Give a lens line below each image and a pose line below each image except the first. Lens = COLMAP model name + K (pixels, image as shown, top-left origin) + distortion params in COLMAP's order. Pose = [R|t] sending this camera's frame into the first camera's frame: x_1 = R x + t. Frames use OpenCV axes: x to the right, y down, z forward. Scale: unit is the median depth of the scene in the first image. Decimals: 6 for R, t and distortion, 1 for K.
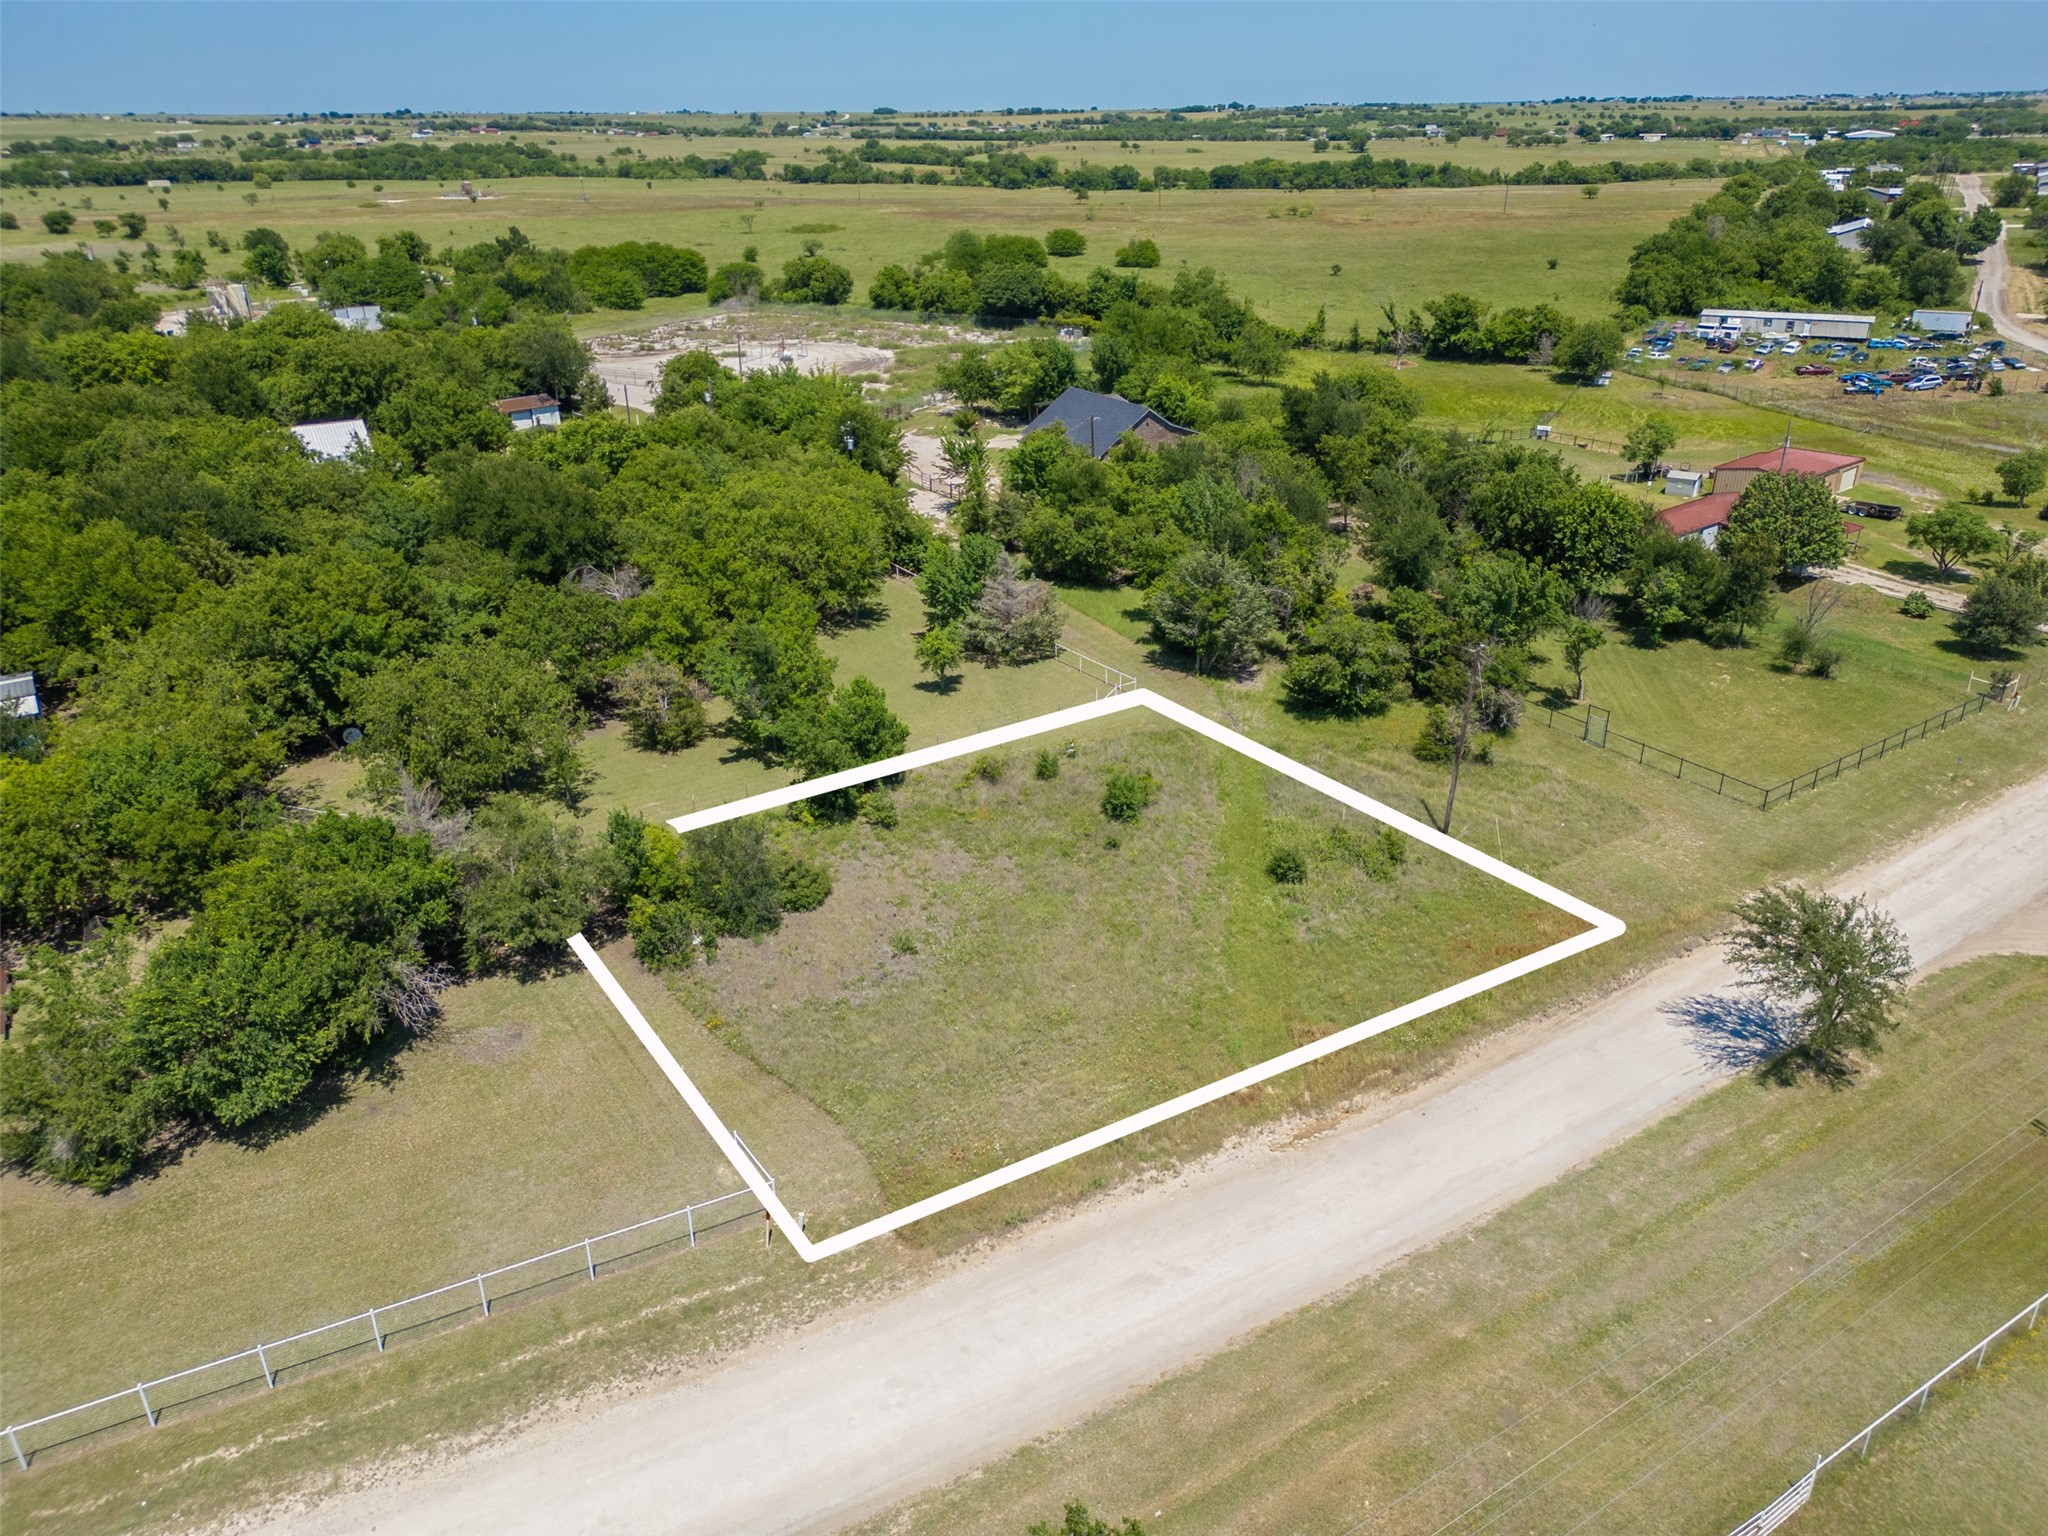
lens RADIAL K [[1439.7, 0, 1028.7], [0, 1439.7, 746.6], [0, 0, 1]] dist [0.069668, -0.052214]
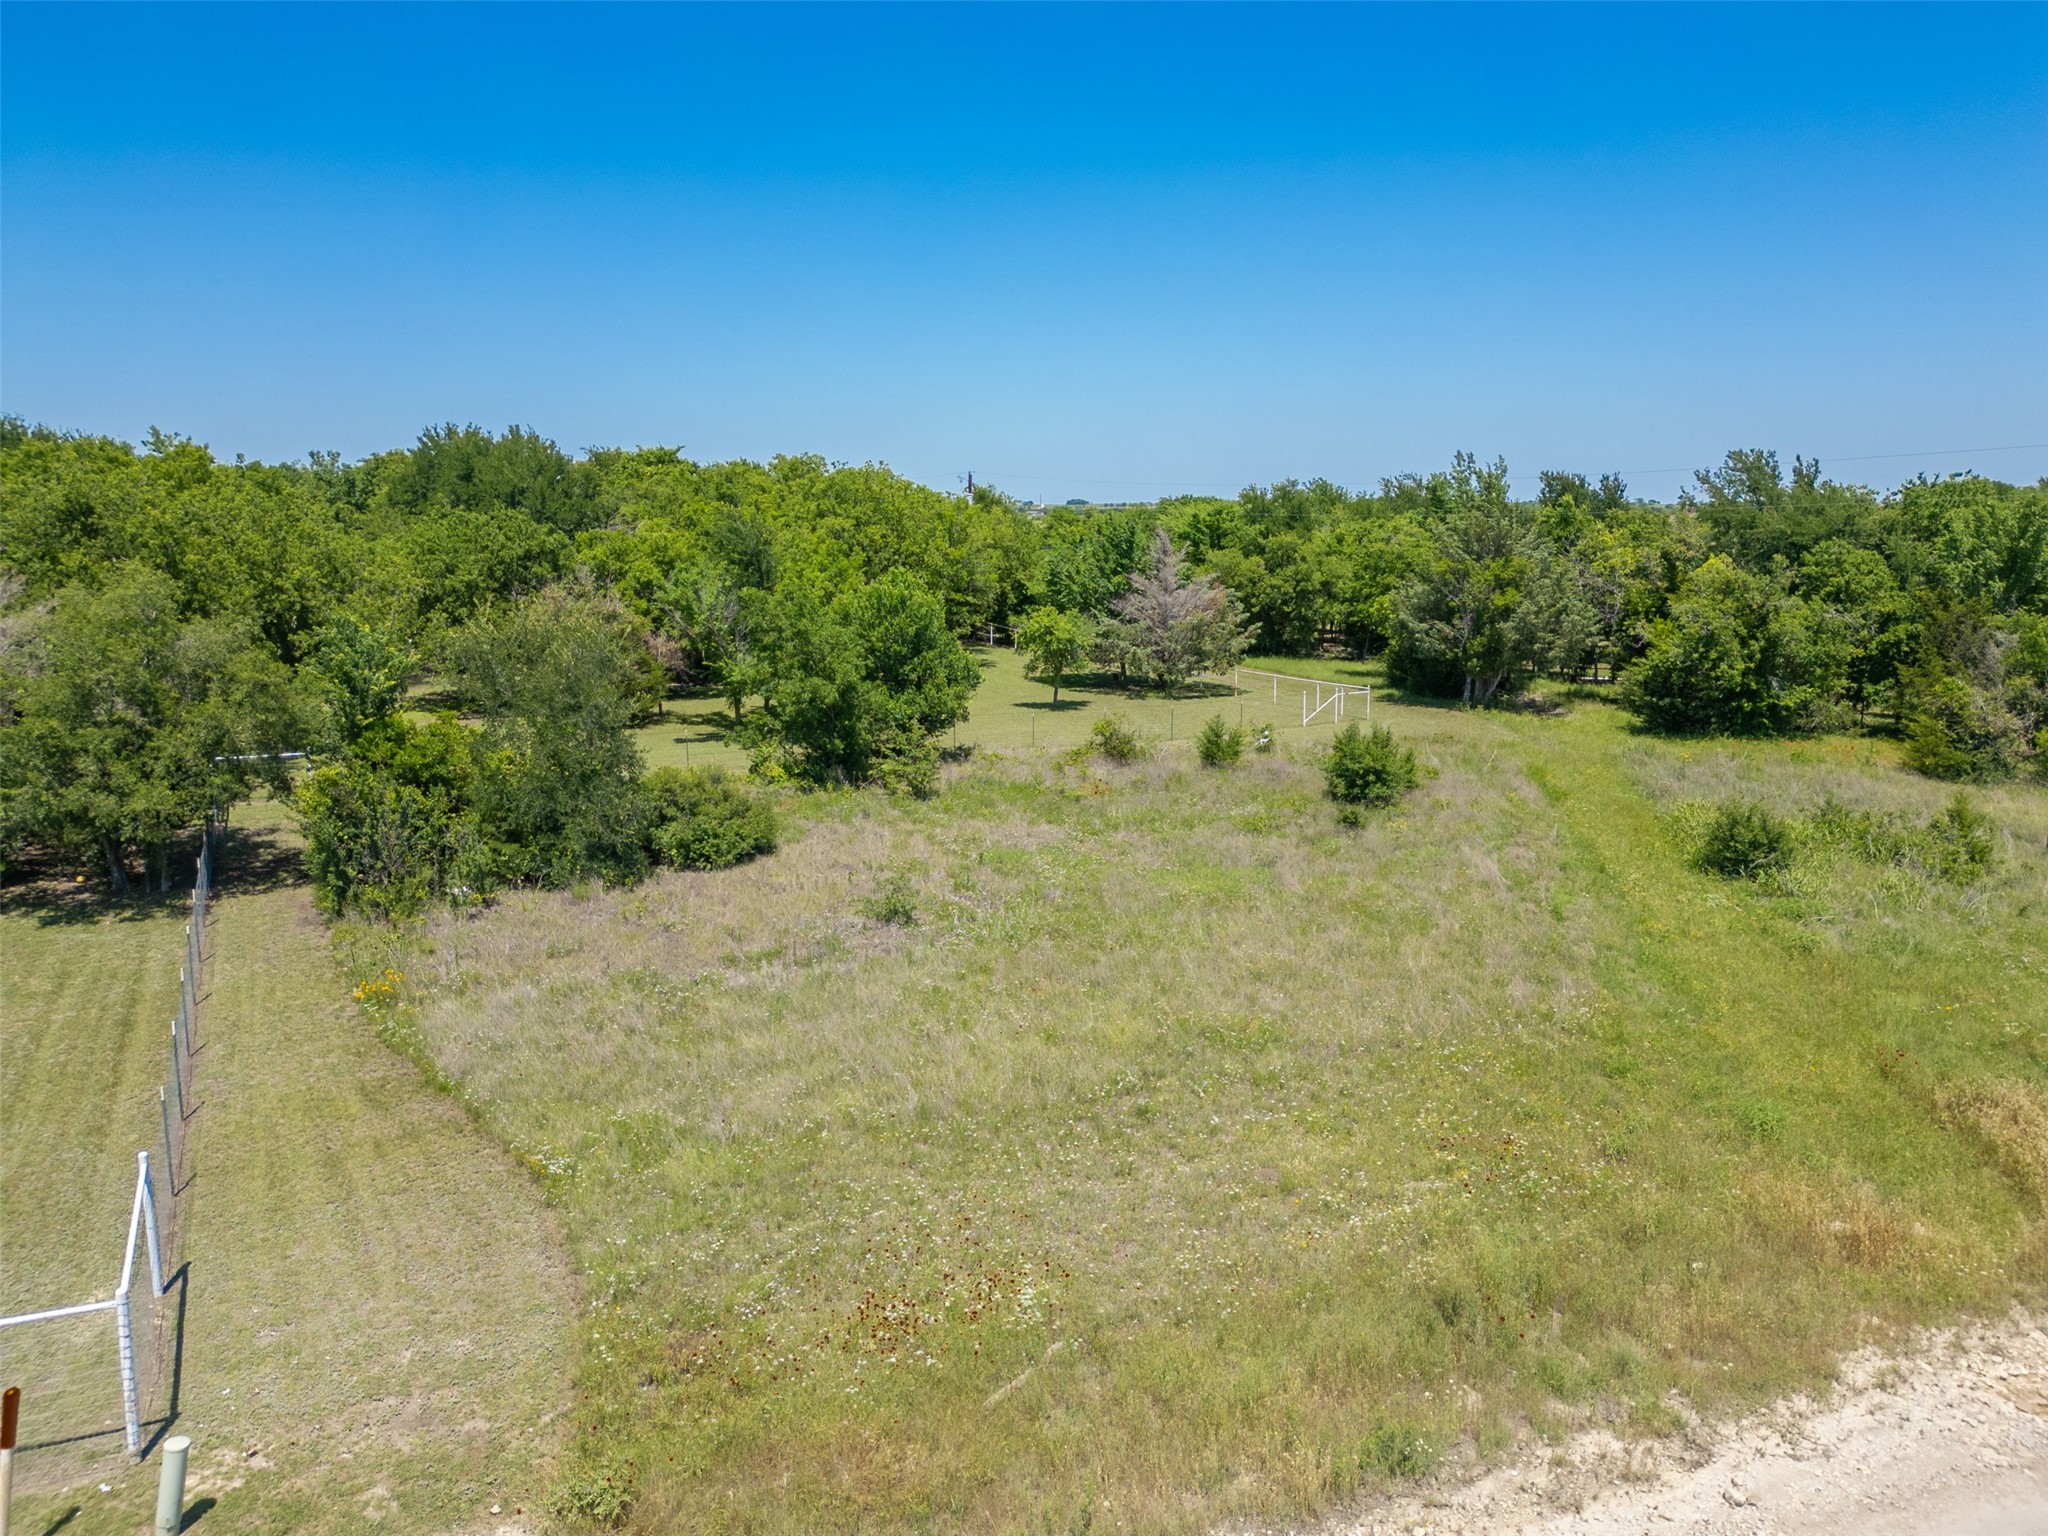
lens RADIAL K [[1443.9, 0, 1024.0], [0, 1443.9, 768.0], [0, 0, 1]] dist [0.029279, -0.006337]
pose [[0.991899, 0.031130, -0.123152, 0.005799], [-0.059385, 0.970676, -0.232942, 0.143381], [0.112290, 0.238368, 0.964661, 0.413527]]
